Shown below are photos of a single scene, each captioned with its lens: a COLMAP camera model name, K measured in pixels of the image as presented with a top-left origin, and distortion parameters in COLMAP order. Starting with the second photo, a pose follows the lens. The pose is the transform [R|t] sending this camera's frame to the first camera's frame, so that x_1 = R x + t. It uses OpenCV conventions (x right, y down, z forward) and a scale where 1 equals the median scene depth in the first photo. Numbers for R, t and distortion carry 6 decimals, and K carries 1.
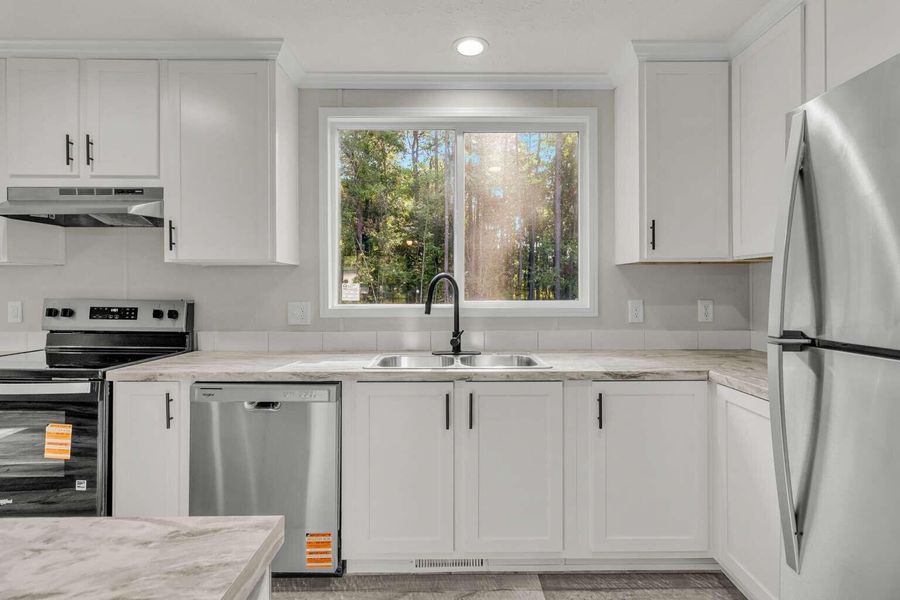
lens RADIAL K [[431.2, 0, 453.3], [0, 431.2, 289.7], [0, 0, 1]] dist [0.001285, -0.000002]
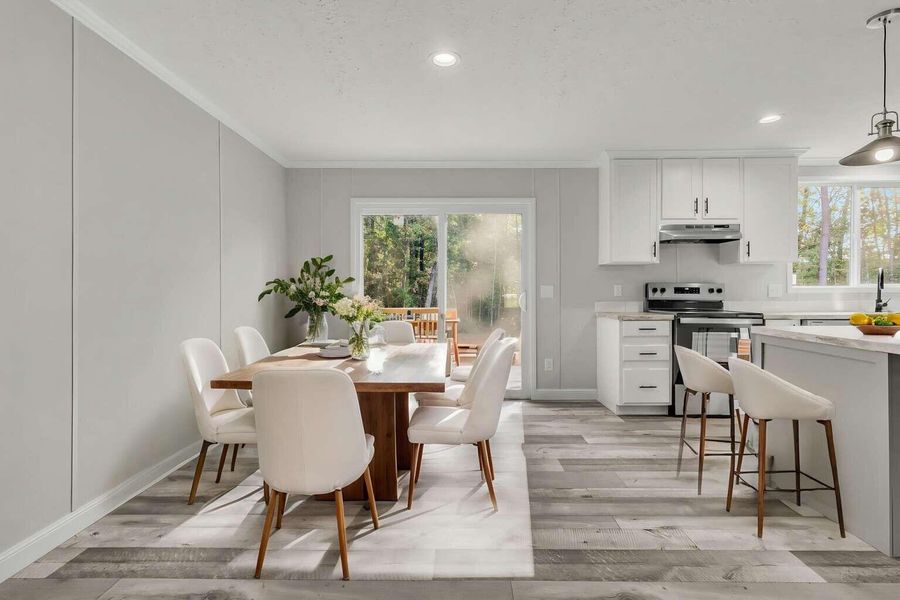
lens RADIAL K [[431.2, 0, 447.3], [0, 431.2, 292.2], [0, 0, 1]] dist [0.001285, -0.000002]
pose [[0.999679, -0.004534, -0.024929, -1.798169], [0.004626, 0.999983, 0.003657, 0.051059], [0.024912, -0.003771, 0.999683, -0.898657]]
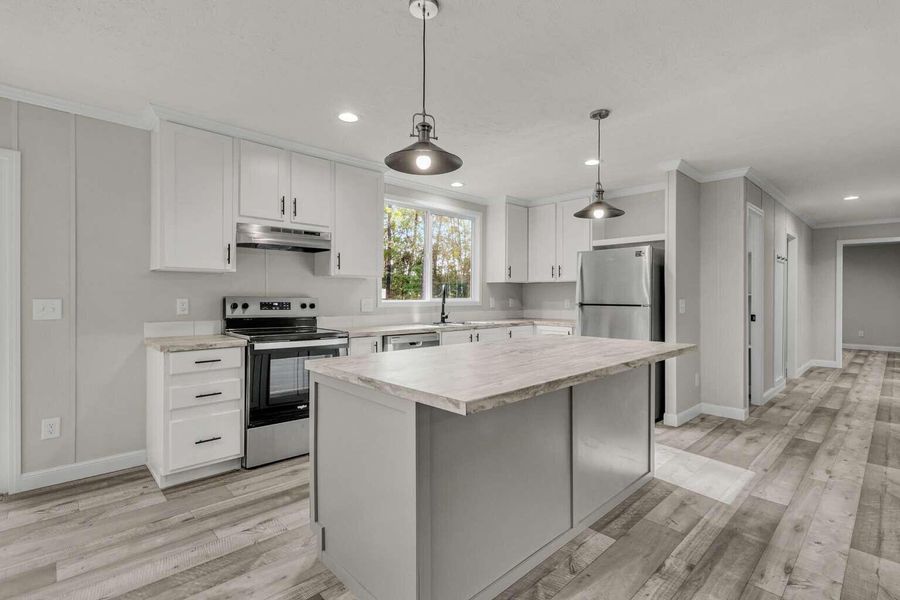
lens RADIAL K [[431.2, 0, 459.9], [0, 431.2, 296.3], [0, 0, 1]] dist [0.001285, -0.000002]
pose [[0.721276, 0.002250, 0.692644, -1.402709], [-0.003542, 0.999994, 0.000441, 0.016682], [-0.692639, -0.002771, 0.721279, -0.588341]]
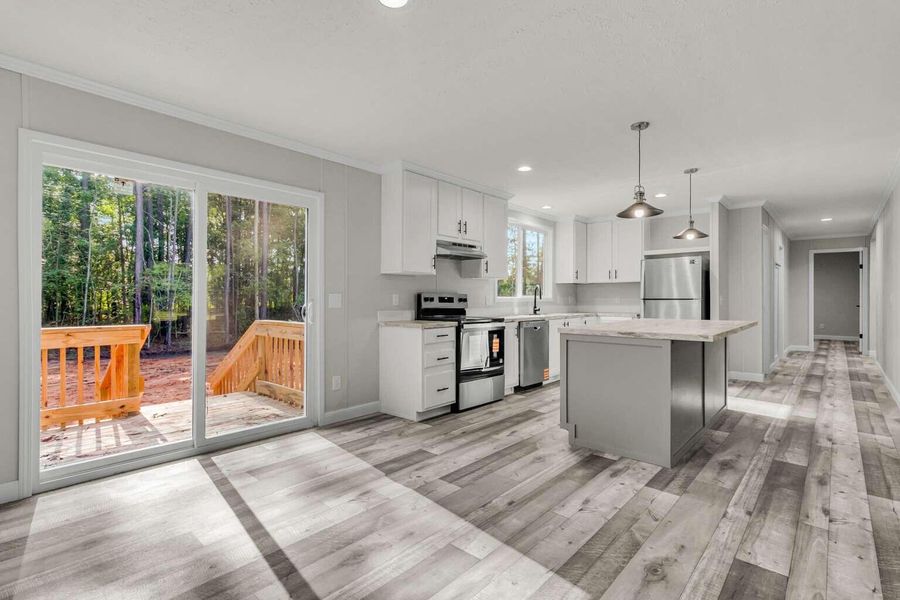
lens RADIAL K [[431.2, 0, 460.5], [0, 431.2, 297.0], [0, 0, 1]] dist [0.001285, -0.000002]
pose [[0.665992, 0.003107, 0.745952, -2.351398], [0.000504, 0.999989, -0.004615, 0.050897], [-0.745958, 0.003449, 0.665984, -0.469156]]
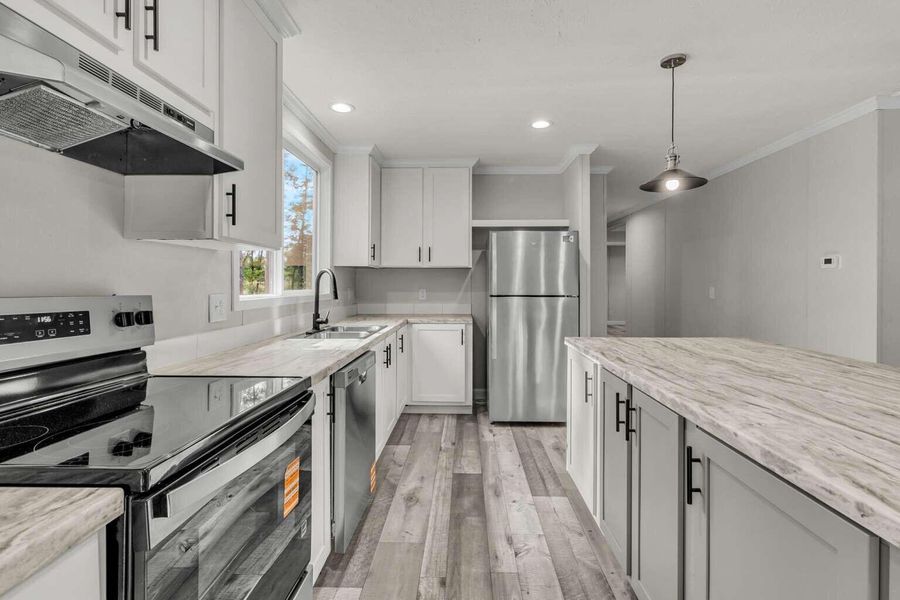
lens RADIAL K [[431.2, 0, 458.0], [0, 431.2, 287.0], [0, 0, 1]] dist [0.001285, -0.000002]
pose [[0.029003, -0.006283, 0.999560, -1.260957], [-0.000435, 0.999980, 0.006298, 0.009323], [-0.999579, -0.000617, 0.029000, 0.543585]]
